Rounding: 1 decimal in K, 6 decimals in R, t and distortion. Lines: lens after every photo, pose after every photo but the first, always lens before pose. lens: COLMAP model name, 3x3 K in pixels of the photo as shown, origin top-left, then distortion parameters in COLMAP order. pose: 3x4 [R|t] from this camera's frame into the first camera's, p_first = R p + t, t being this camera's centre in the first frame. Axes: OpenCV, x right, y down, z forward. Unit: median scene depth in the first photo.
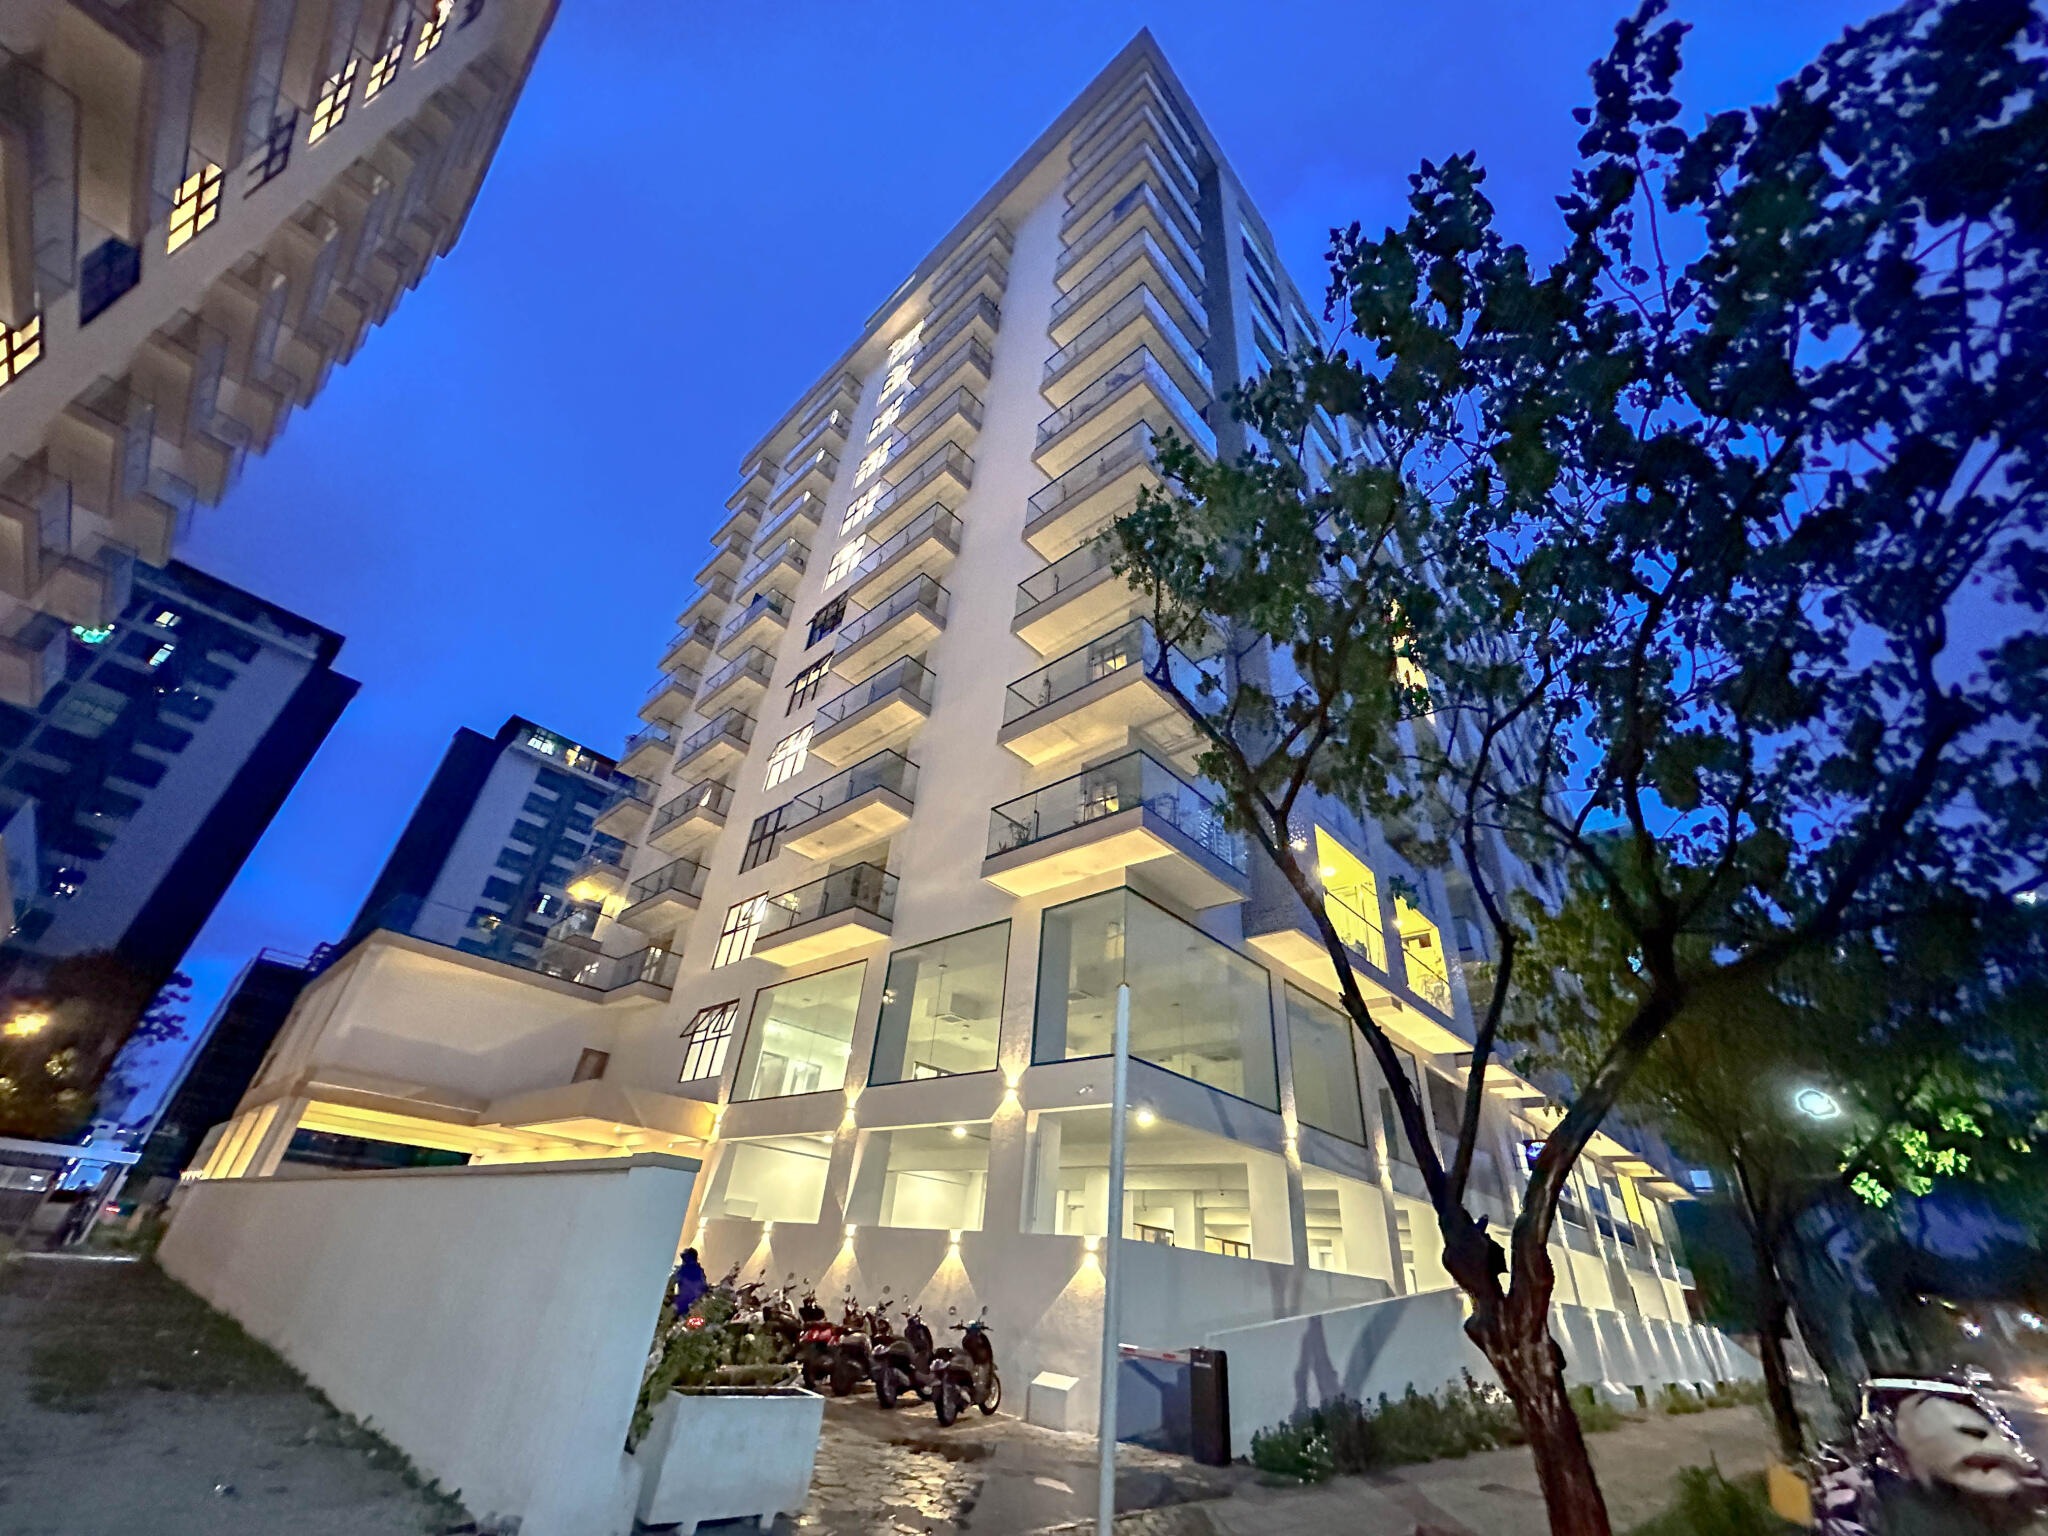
lens RADIAL K [[814.9, 0, 1023.9], [0, 814.9, 770.7], [0, 0, 1]] dist [-0.004807, 0.000866]
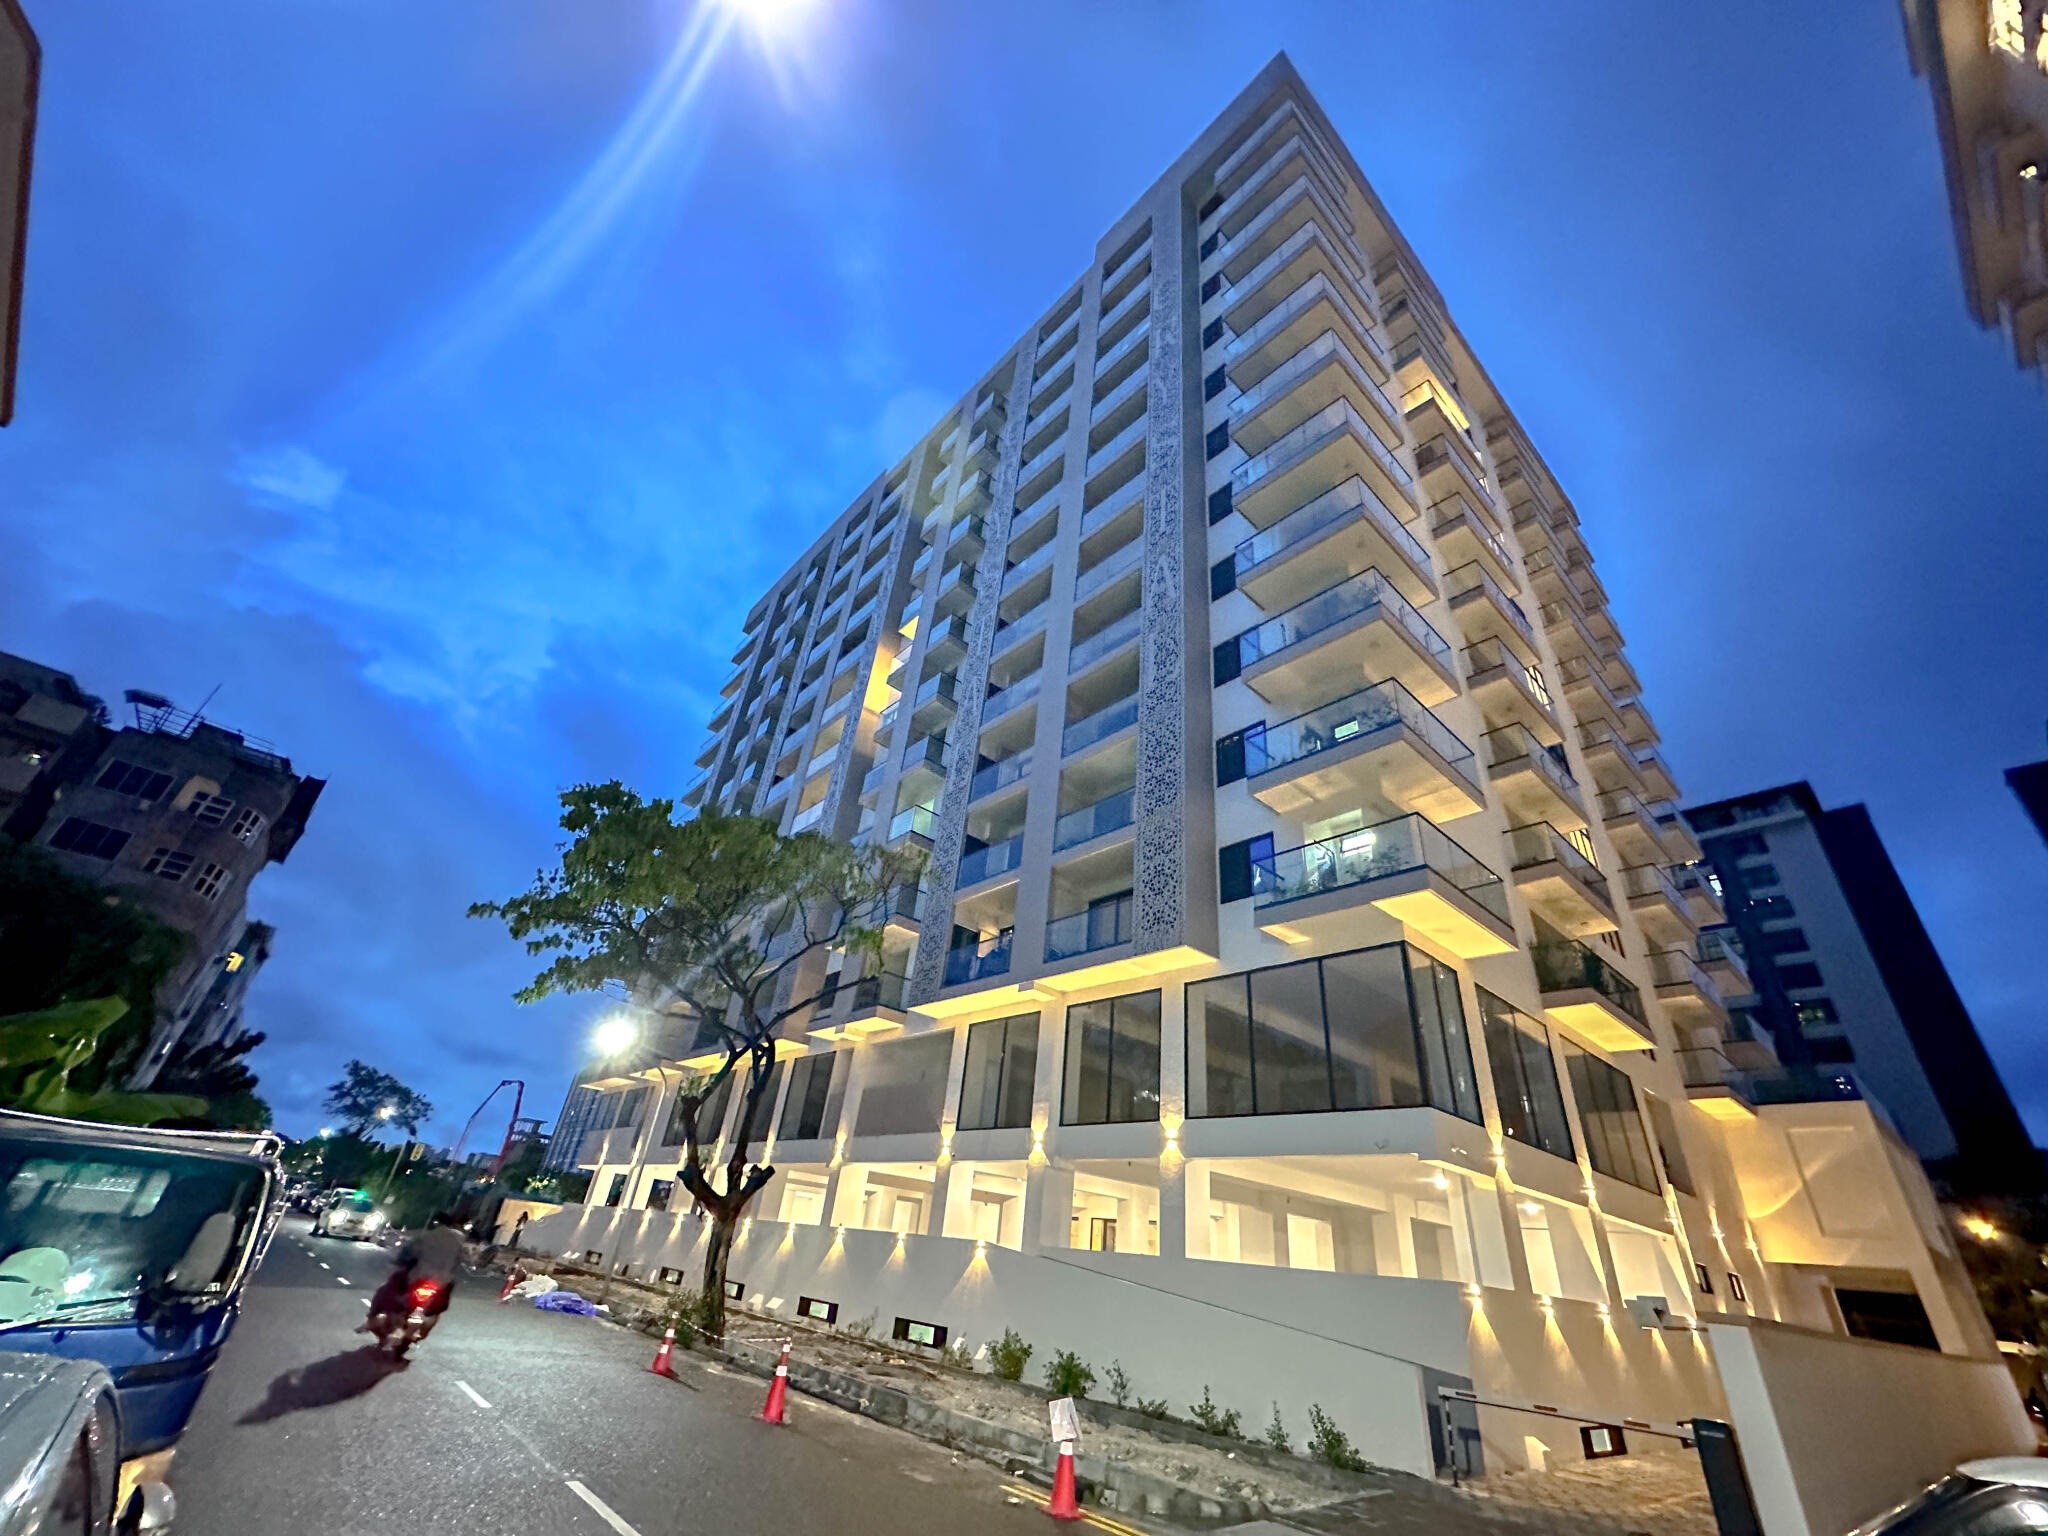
lens RADIAL K [[814.9, 0, 1023.9], [0, 814.9, 770.7], [0, 0, 1]] dist [-0.004807, 0.000866]
pose [[-0.076405, -0.592361, -0.802042, 0.176306], [0.442676, 0.700616, -0.559621, -0.146489], [0.893421, -0.397802, 0.208693, -0.238694]]
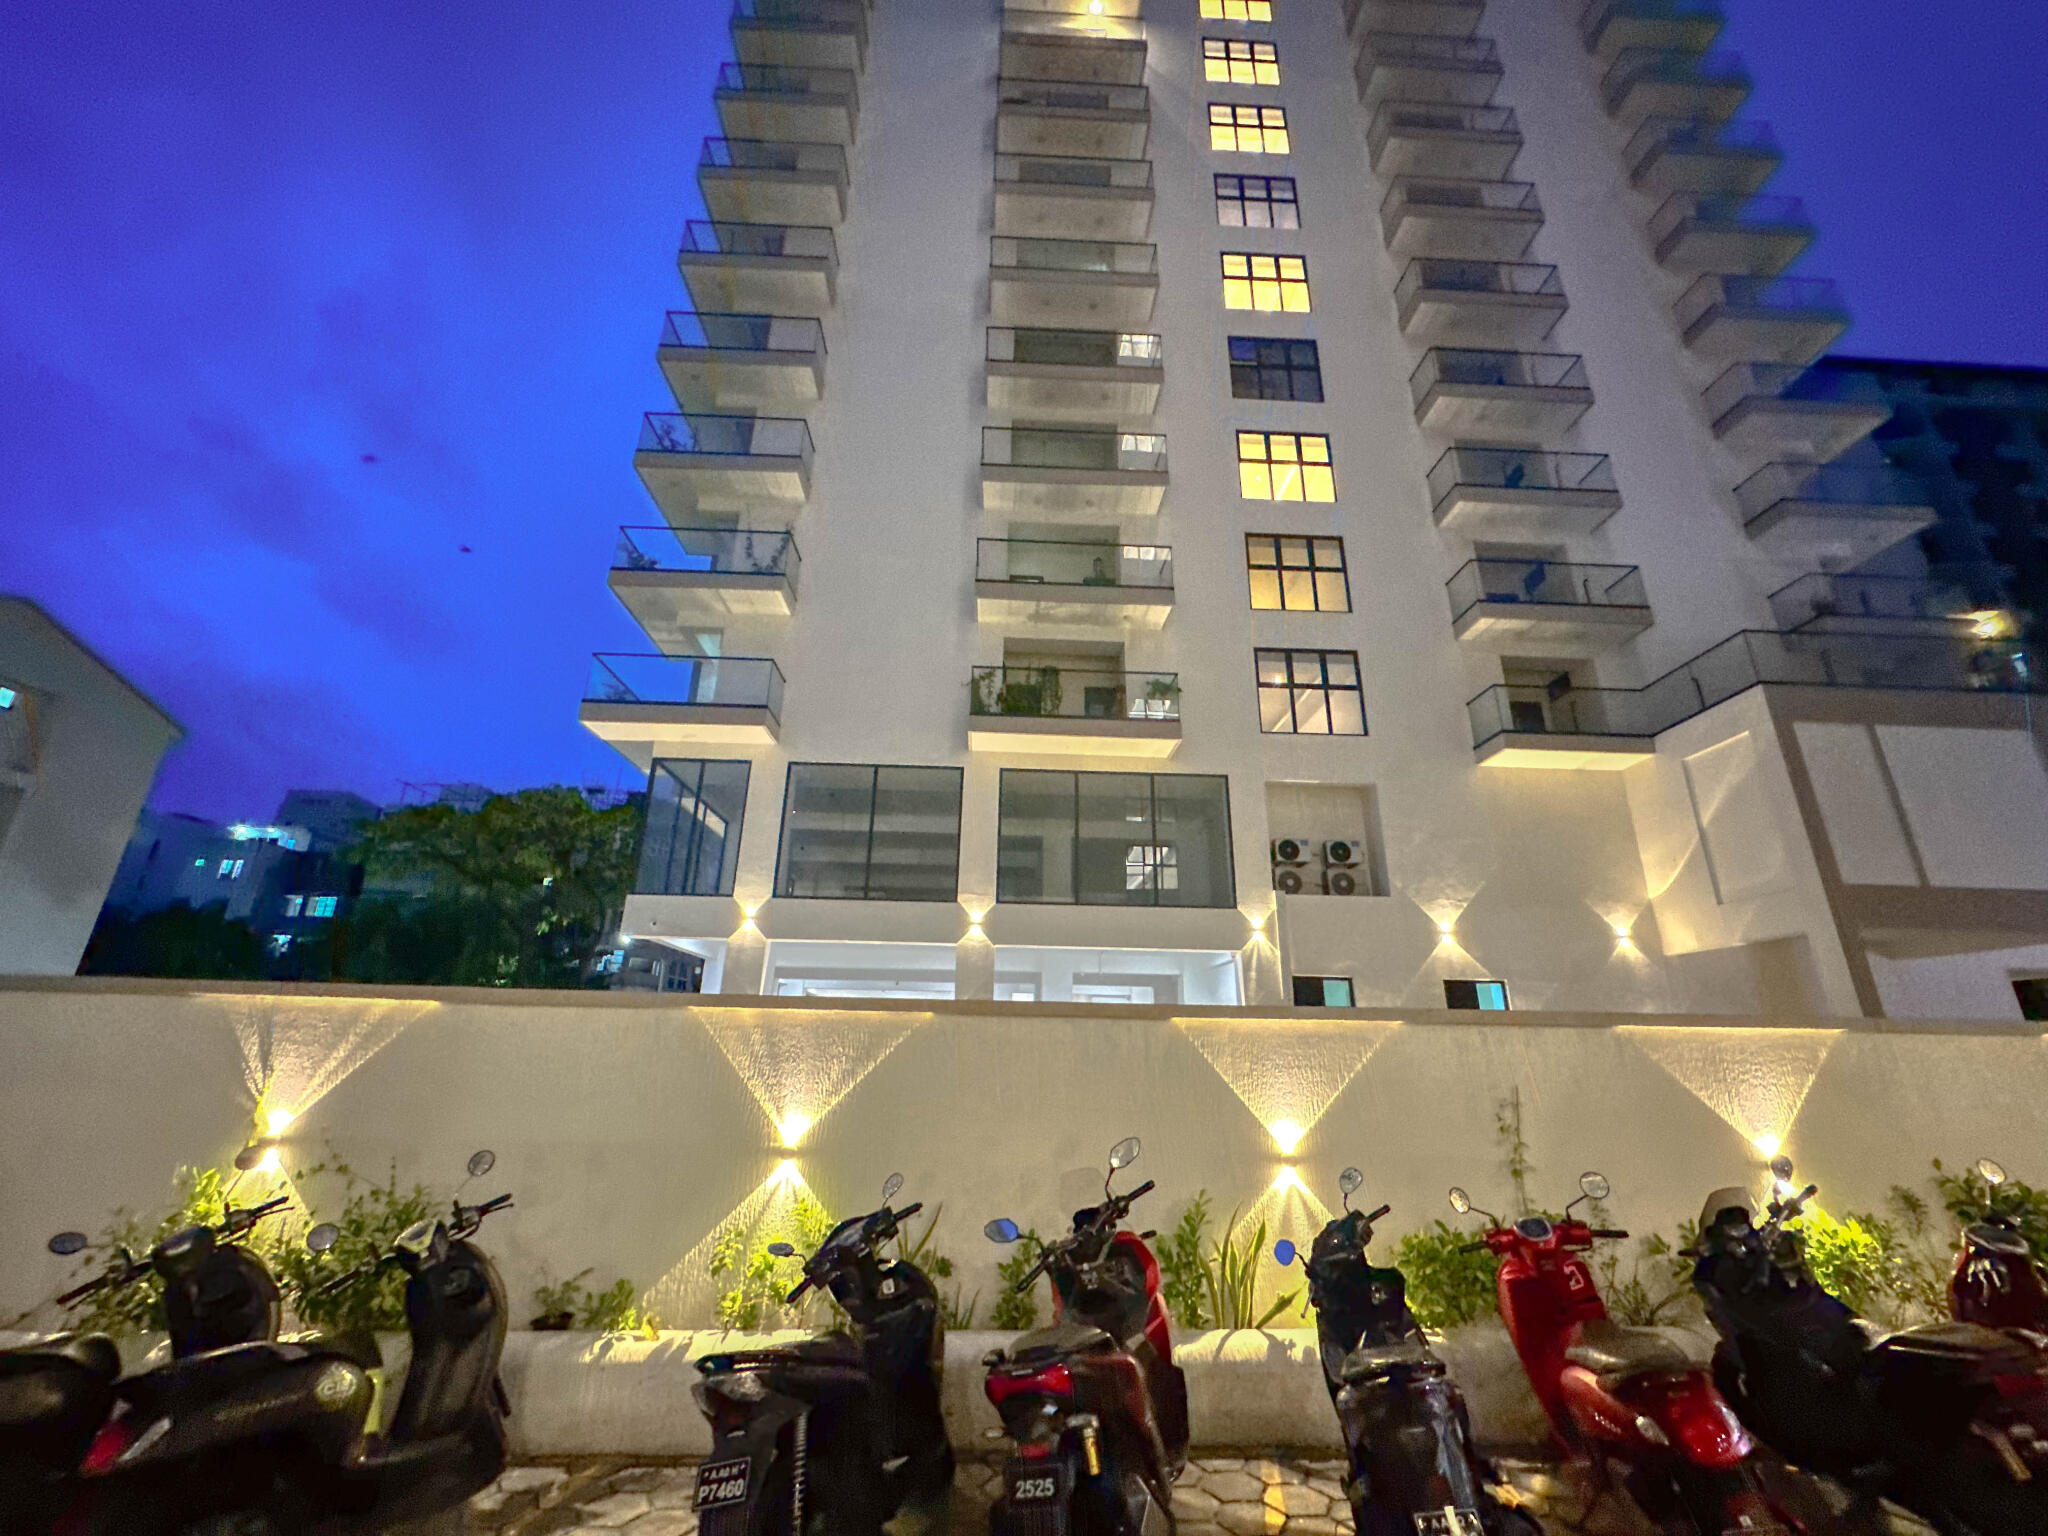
lens RADIAL K [[814.9, 0, 1023.9], [0, 814.9, 770.7], [0, 0, 1]] dist [-0.004807, 0.000866]
pose [[-0.701203, -0.324776, -0.634693, -0.278521], [0.312022, 0.660649, -0.682778, 0.409132], [0.641059, -0.676804, -0.361912, 0.712956]]
